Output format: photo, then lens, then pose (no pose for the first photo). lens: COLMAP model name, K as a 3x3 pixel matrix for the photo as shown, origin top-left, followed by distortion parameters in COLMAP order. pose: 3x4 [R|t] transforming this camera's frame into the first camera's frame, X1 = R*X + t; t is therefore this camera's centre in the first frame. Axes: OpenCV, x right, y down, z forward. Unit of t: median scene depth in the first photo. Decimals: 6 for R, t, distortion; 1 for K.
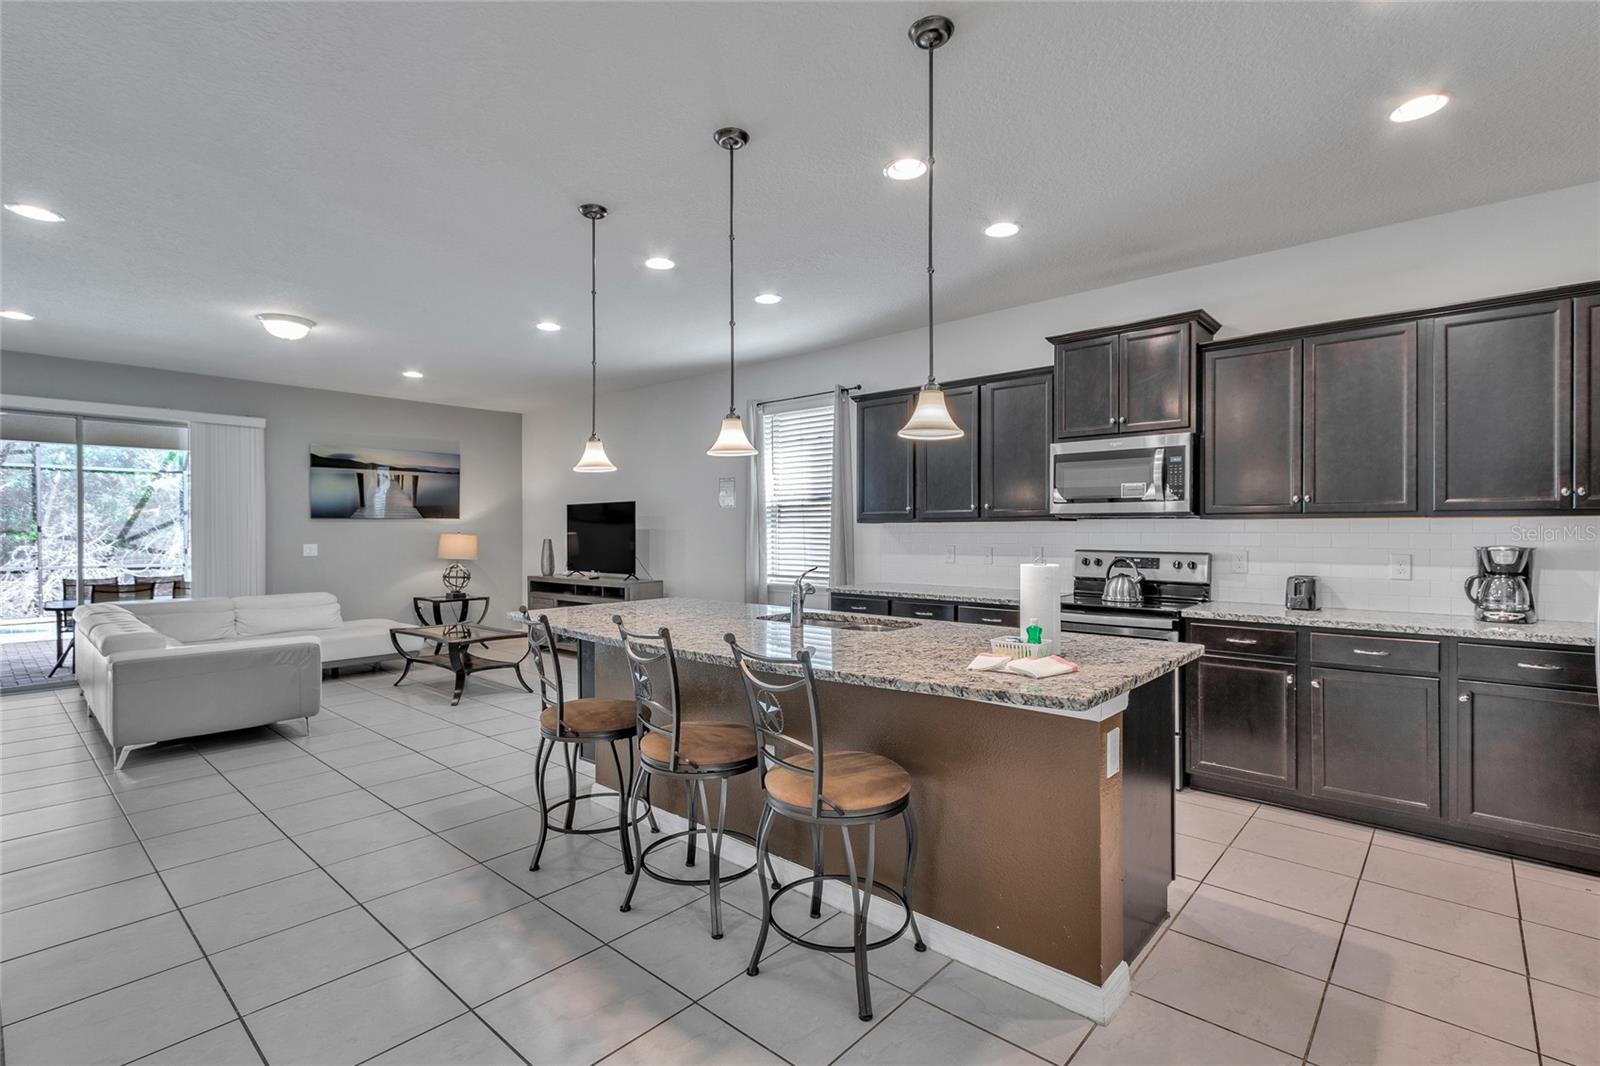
lens RADIAL K [[745.6, 0, 792.2], [0, 745.6, 532.4], [0, 0, 1]] dist [0.009928, -0.003640]
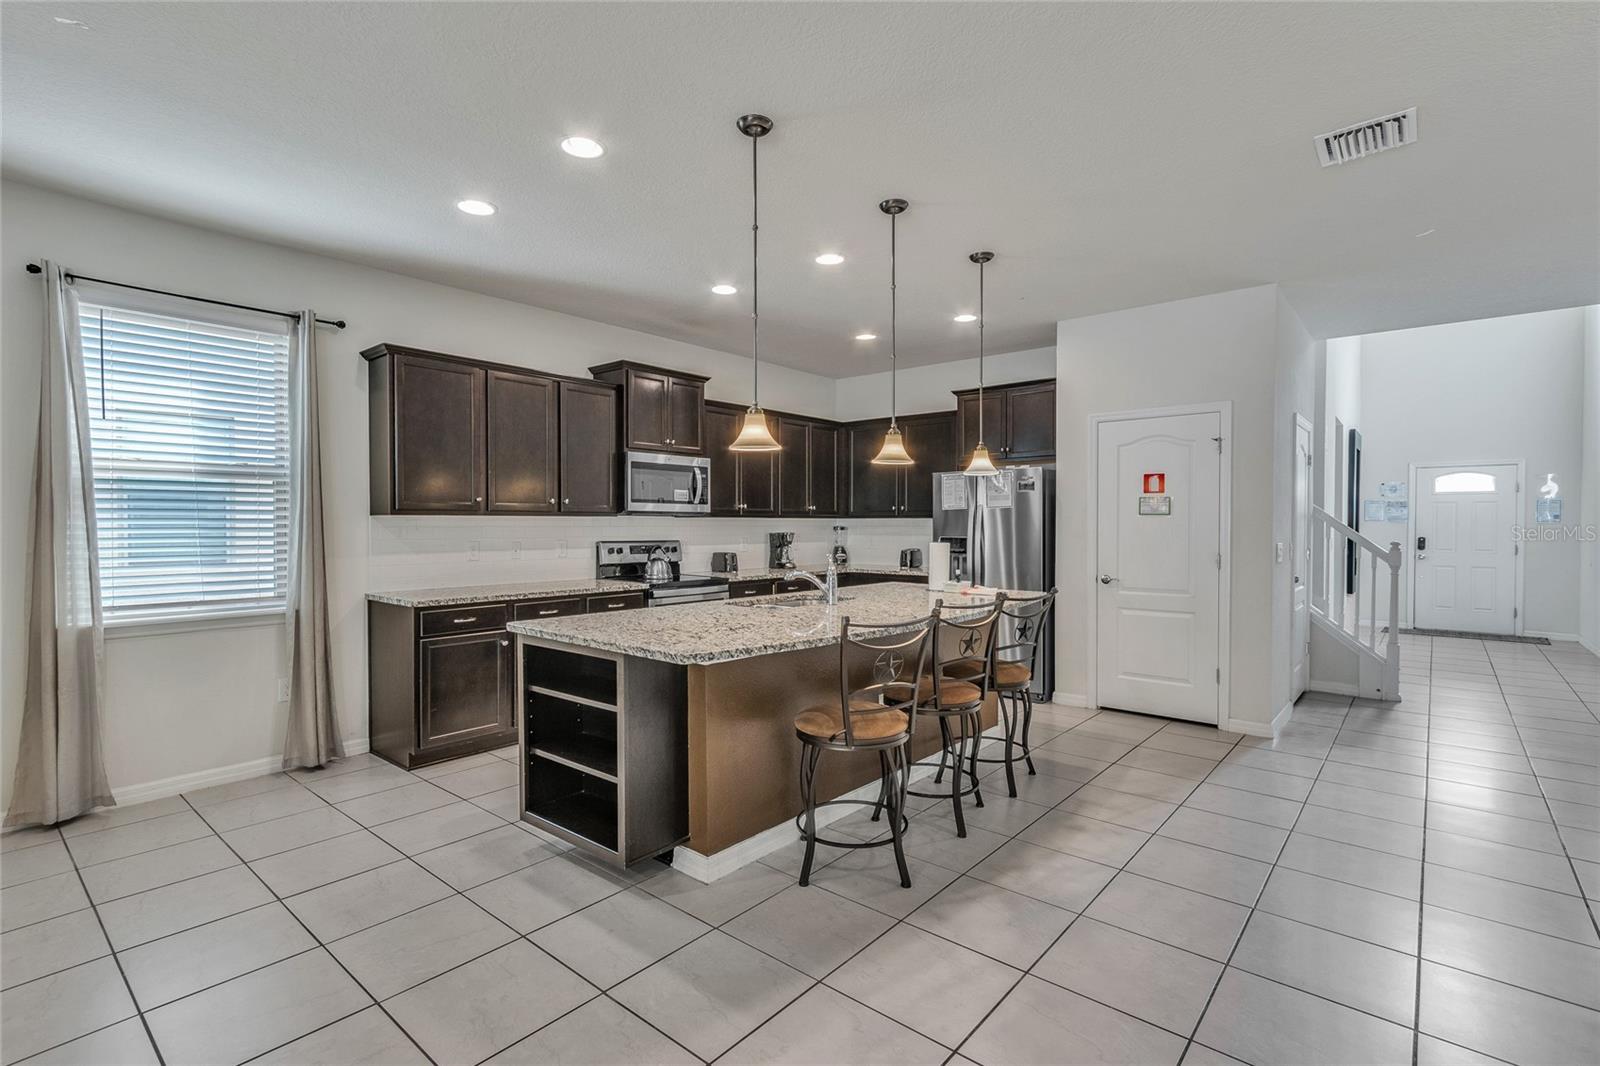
lens RADIAL K [[745.6, 0, 790.8], [0, 745.6, 531.9], [0, 0, 1]] dist [0.009928, -0.003640]
pose [[-0.022693, -0.008343, 0.999708, -0.701717], [0.002025, 0.999963, 0.008391, -0.000697], [-0.999740, 0.002215, -0.022675, 0.641335]]
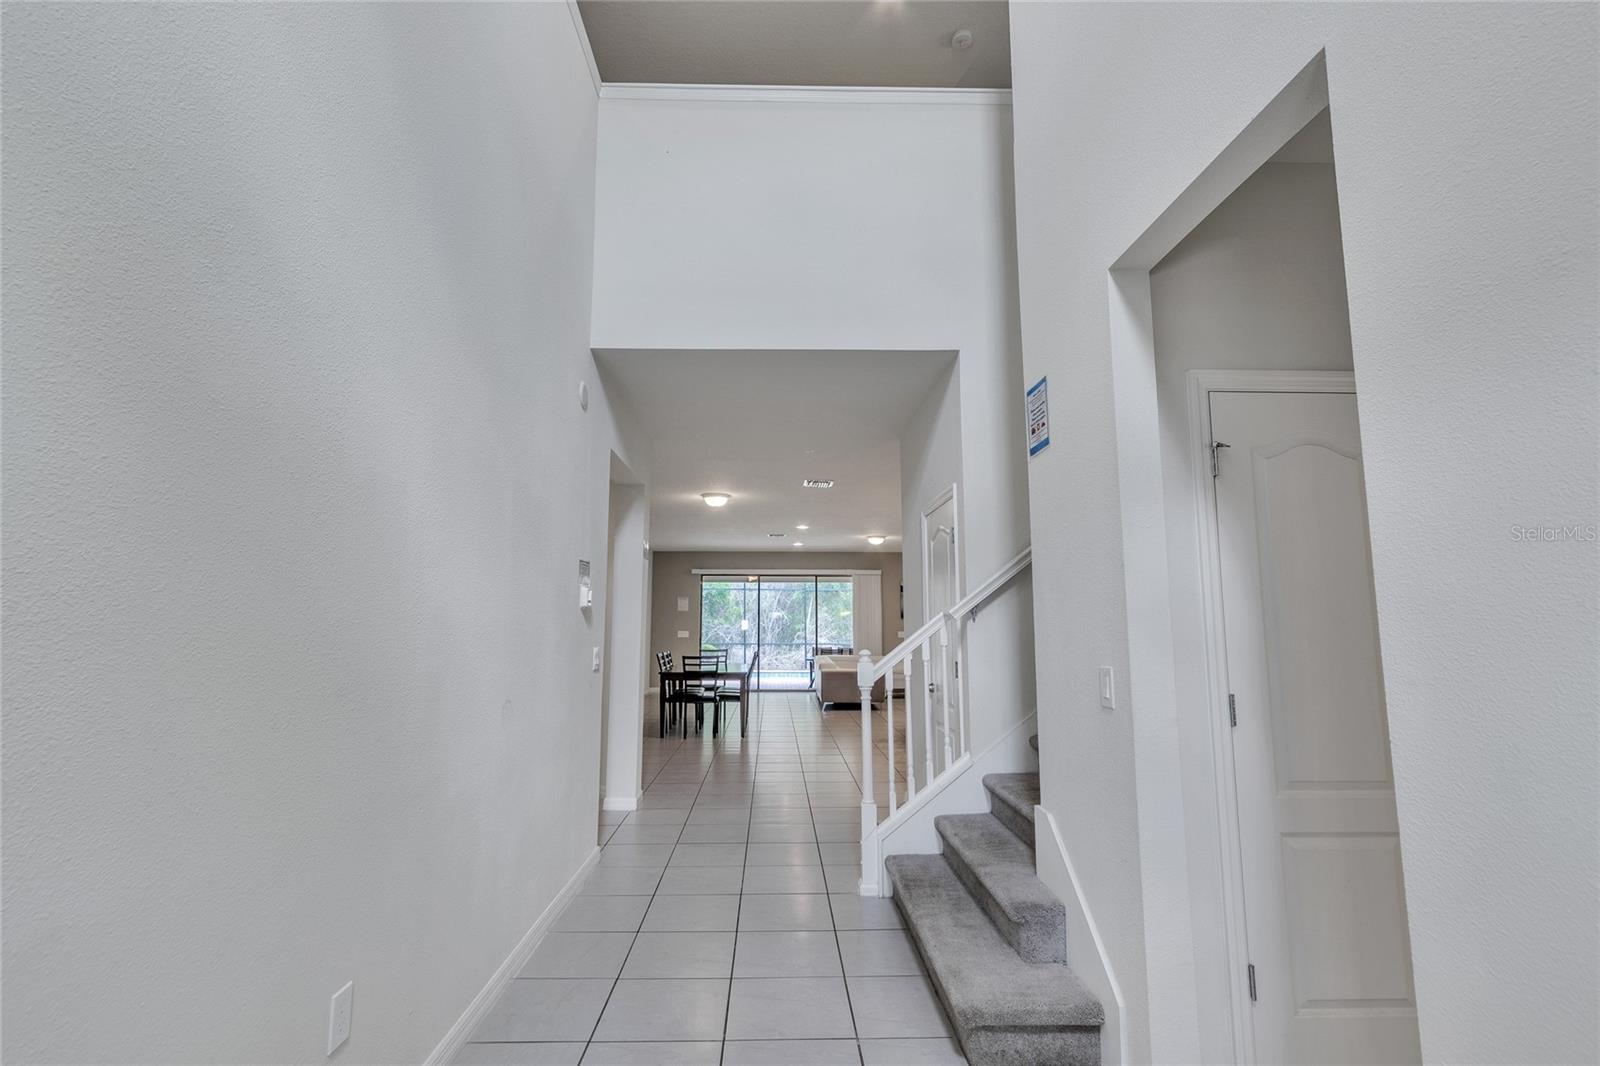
lens RADIAL K [[745.6, 0, 793.6], [0, 745.6, 536.6], [0, 0, 1]] dist [0.009928, -0.003640]
pose [[0.692661, -0.080653, -0.716740, 0.856628], [-0.005377, 0.993123, -0.116951, -0.001955], [0.721243, 0.084861, 0.687464, -0.836983]]
